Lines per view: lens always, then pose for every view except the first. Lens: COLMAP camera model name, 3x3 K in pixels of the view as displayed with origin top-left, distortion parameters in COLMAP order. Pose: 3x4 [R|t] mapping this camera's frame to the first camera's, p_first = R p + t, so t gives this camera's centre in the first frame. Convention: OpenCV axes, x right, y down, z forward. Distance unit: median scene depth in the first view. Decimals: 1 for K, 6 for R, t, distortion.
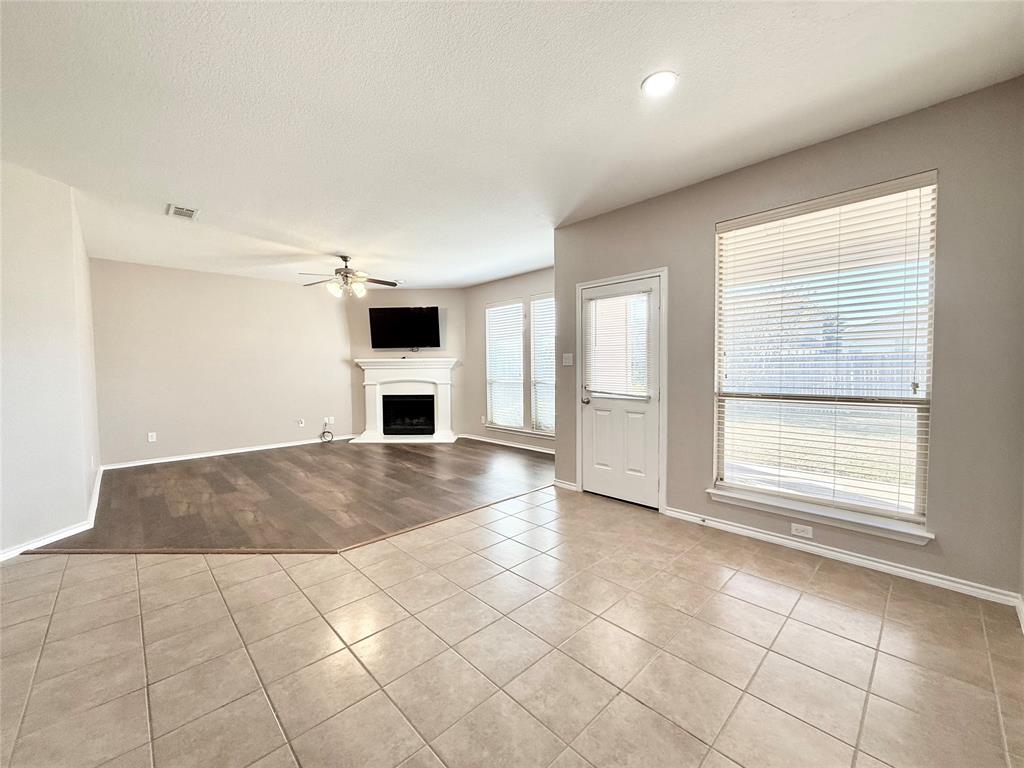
lens RADIAL K [[407.3, 0, 510.2], [0, 407.3, 383.6], [0, 0, 1]] dist [0.001080, 0.000038]
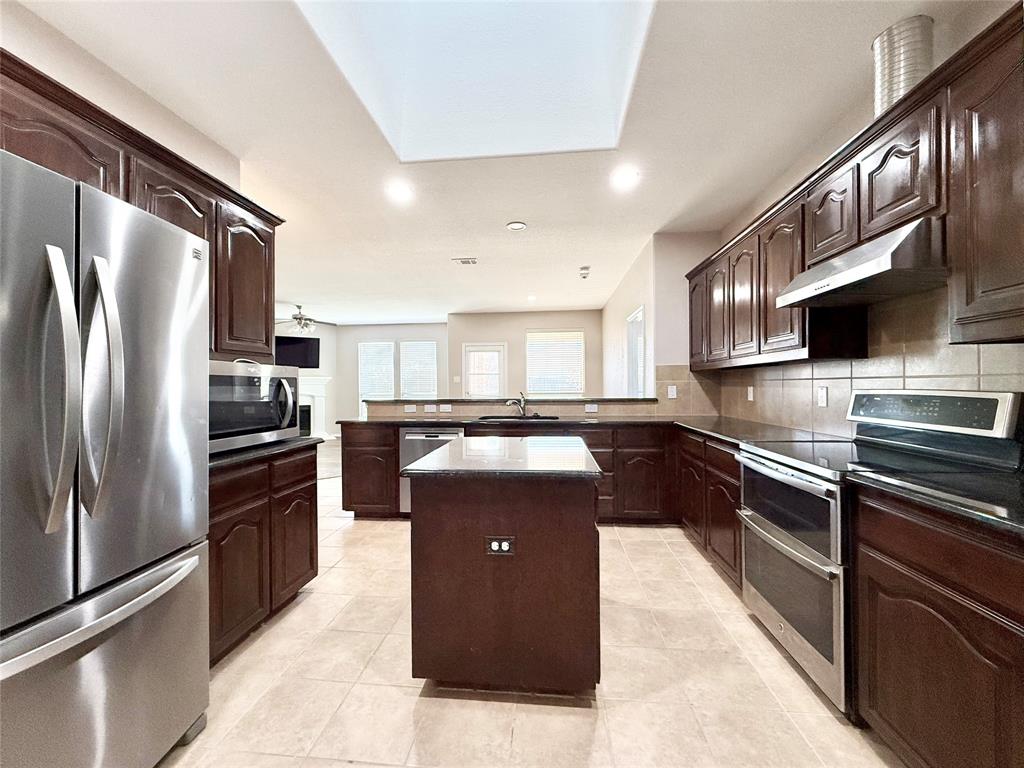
lens RADIAL K [[407.3, 0, 510.2], [0, 407.3, 383.6], [0, 0, 1]] dist [0.001080, 0.000038]
pose [[0.761765, 0.004205, 0.647840, -0.653389], [0.025991, 0.998976, -0.037046, 0.028383], [-0.647332, 0.045058, 0.760875, -0.474485]]
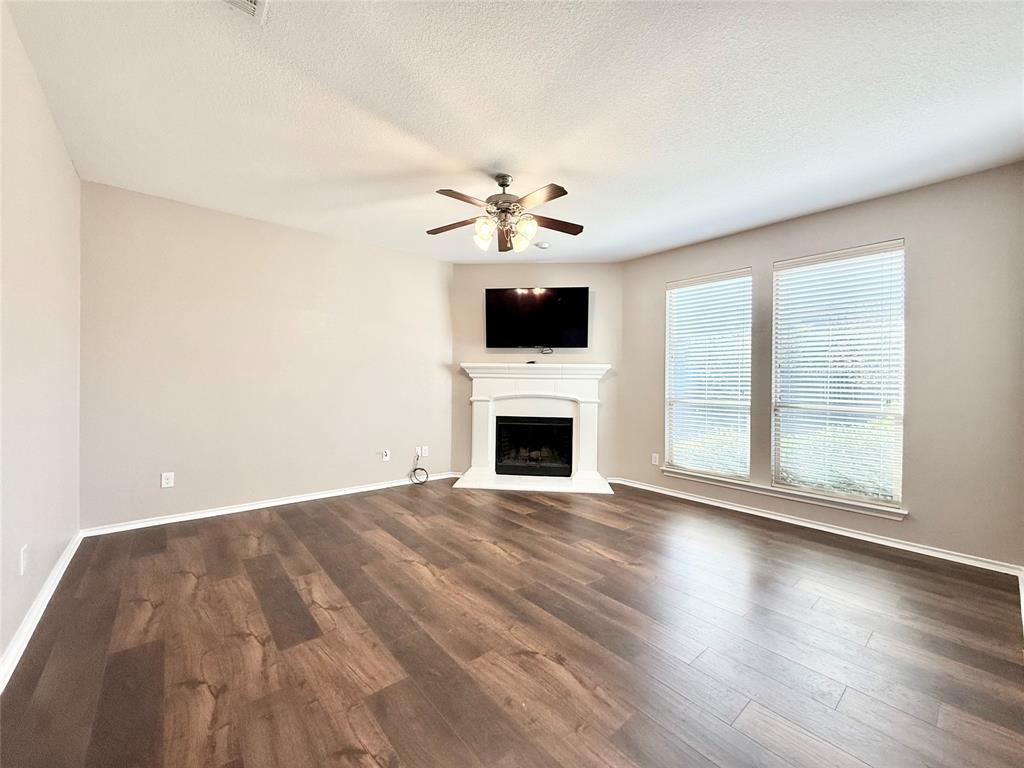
lens RADIAL K [[407.3, 0, 510.2], [0, 407.3, 383.6], [0, 0, 1]] dist [0.001080, 0.000038]
pose [[0.997819, 0.023524, -0.061668, -0.301470], [-0.025581, 0.999135, -0.032793, -0.005556], [0.060843, 0.034299, 0.997558, 0.379224]]
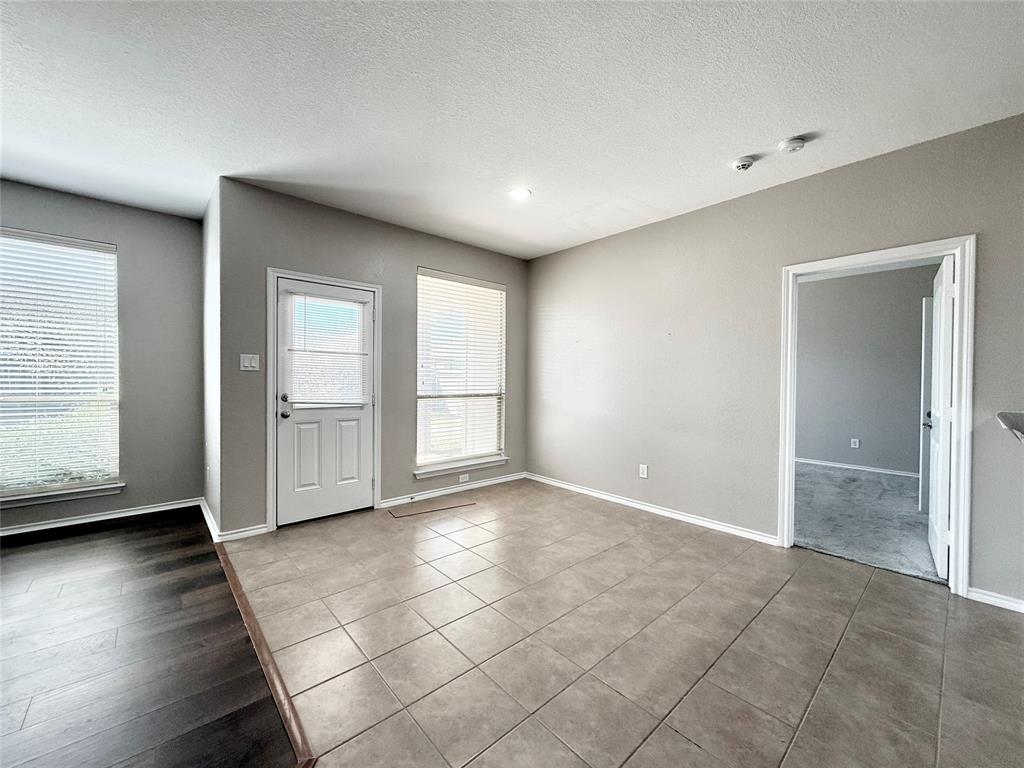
lens RADIAL K [[407.3, 0, 510.2], [0, 407.3, 383.6], [0, 0, 1]] dist [0.001080, 0.000038]
pose [[0.033890, -0.004370, 0.999416, -0.403420], [0.027829, 0.999607, 0.003427, -0.006503], [-0.999038, 0.027696, 0.033998, 0.340620]]
